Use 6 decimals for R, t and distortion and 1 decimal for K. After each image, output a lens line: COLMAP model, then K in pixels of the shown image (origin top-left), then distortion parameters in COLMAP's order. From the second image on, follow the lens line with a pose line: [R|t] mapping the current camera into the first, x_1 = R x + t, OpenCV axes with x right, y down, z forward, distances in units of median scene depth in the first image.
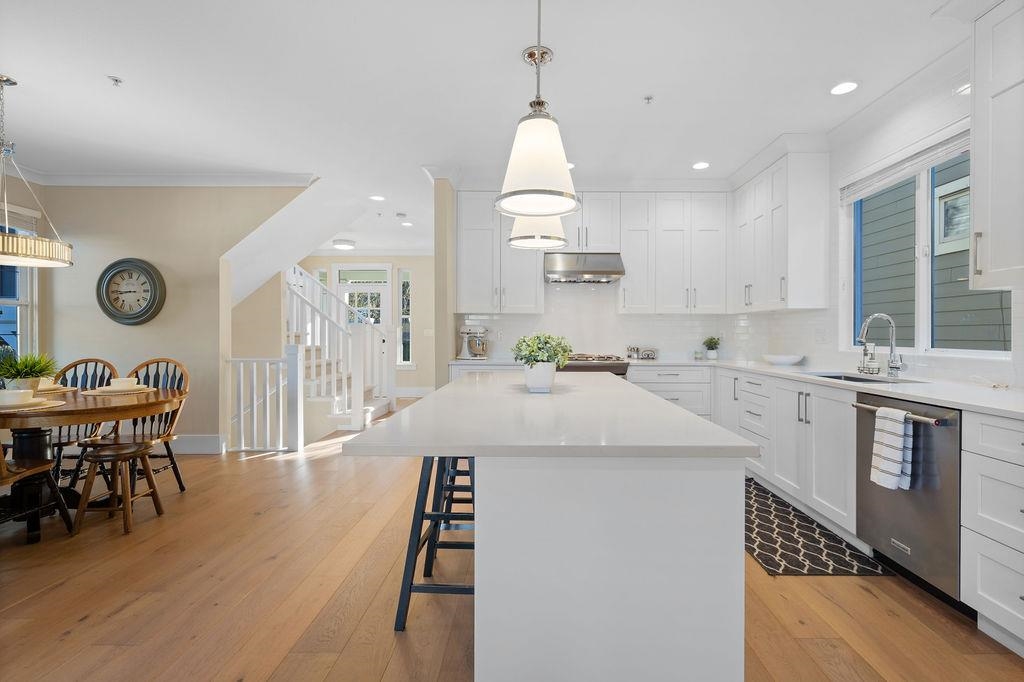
lens RADIAL K [[474.9, 0, 514.9], [0, 474.9, 339.4], [0, 0, 1]] dist [-0.002016, -0.000002]
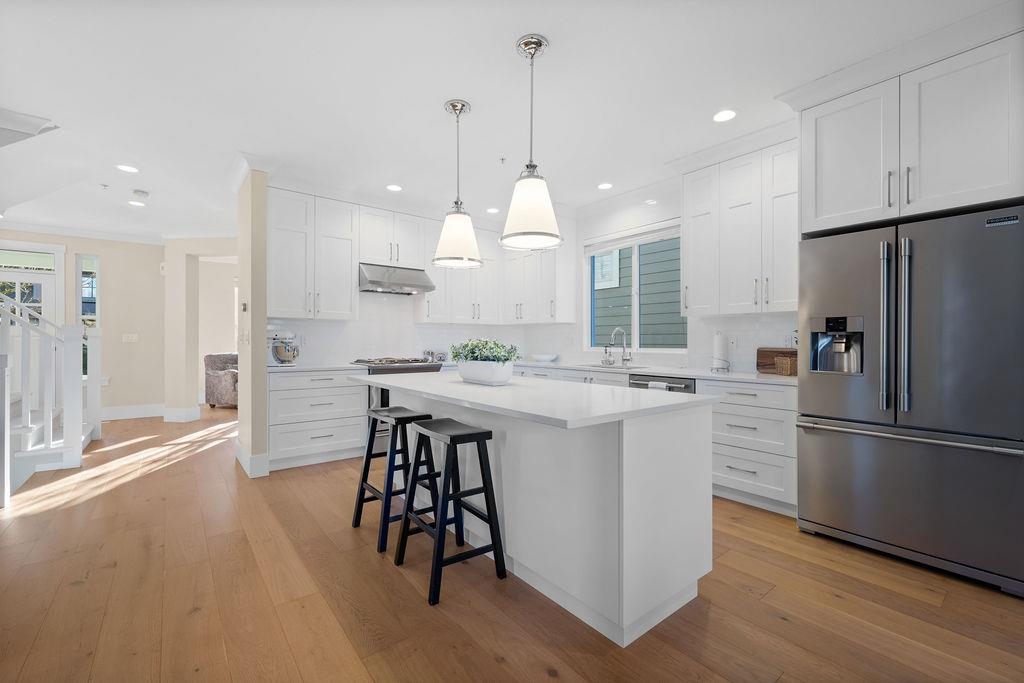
lens RADIAL K [[436.8, 0, 514.0], [0, 436.8, 340.3], [0, 0, 1]] dist [-0.002074, -0.001006]
pose [[0.778676, 0.001229, 0.627425, -0.379709], [0.005802, 0.999941, -0.009160, 0.001853], [-0.627399, 0.010773, 0.778623, 0.039654]]
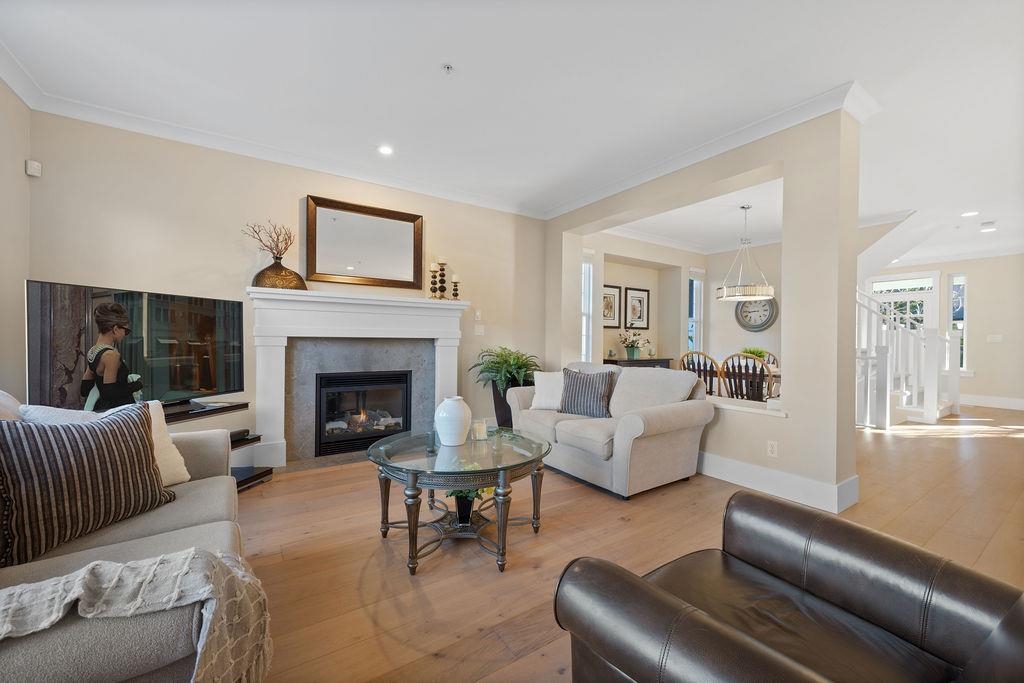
lens RADIAL K [[396.5, 0, 515.6], [0, 396.5, 342.0], [0, 0, 1]] dist [-0.001753, -0.000140]
pose [[0.572834, 0.012390, -0.819578, -0.217246], [-0.019307, 0.999812, 0.001621, 0.024904], [0.819444, 0.014895, 0.572965, -0.600283]]
